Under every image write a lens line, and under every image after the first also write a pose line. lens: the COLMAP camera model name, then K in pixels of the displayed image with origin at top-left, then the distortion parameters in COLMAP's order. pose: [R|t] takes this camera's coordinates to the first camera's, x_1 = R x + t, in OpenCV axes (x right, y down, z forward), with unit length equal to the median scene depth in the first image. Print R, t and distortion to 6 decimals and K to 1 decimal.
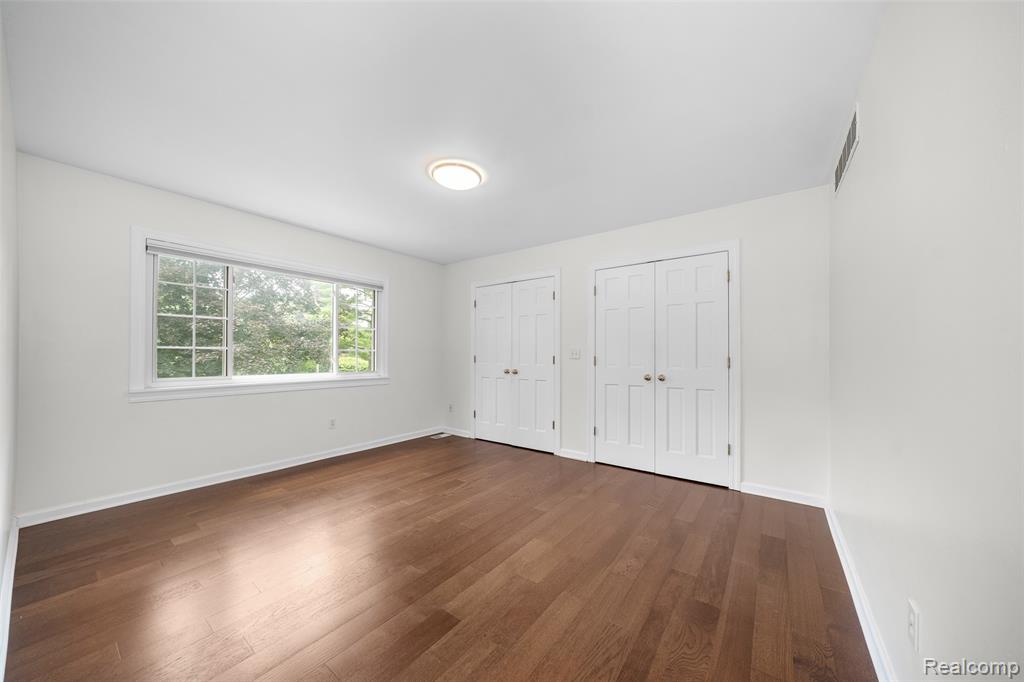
lens RADIAL K [[353.2, 0, 512.9], [0, 353.2, 345.2], [0, 0, 1]] dist [0.000536, 0.000030]
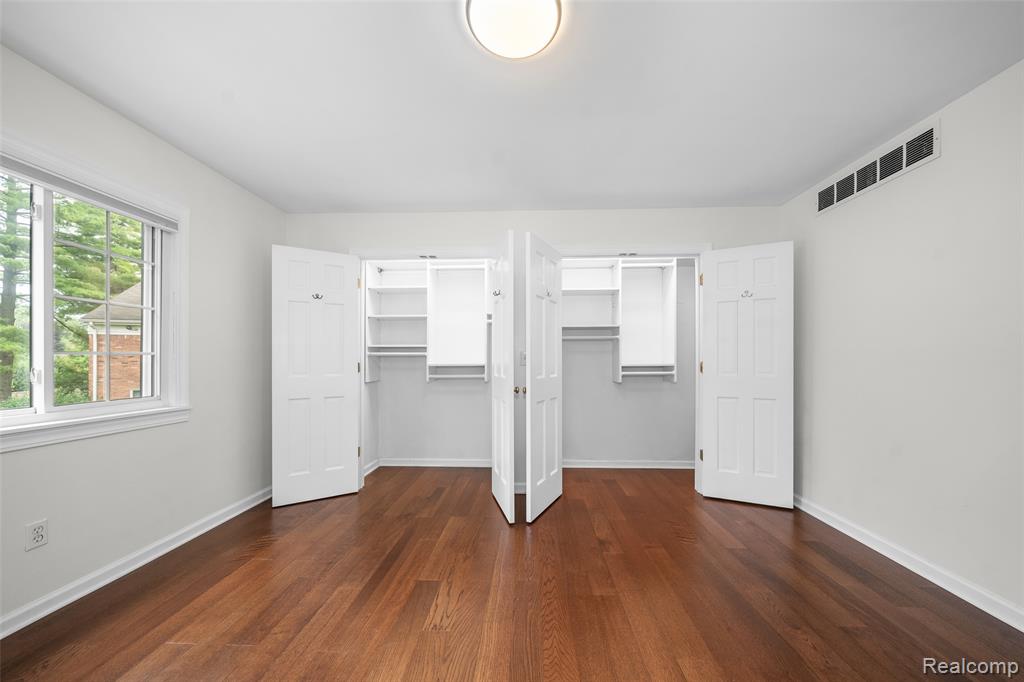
lens RADIAL K [[358.9, 0, 516.2], [0, 358.9, 355.3], [0, 0, 1]] dist [-0.002750, -0.000223]
pose [[0.826899, 0.002386, 0.562345, -0.327041], [-0.007257, 0.999953, 0.006428, 0.013225], [-0.562303, -0.009396, 0.826878, 0.410556]]
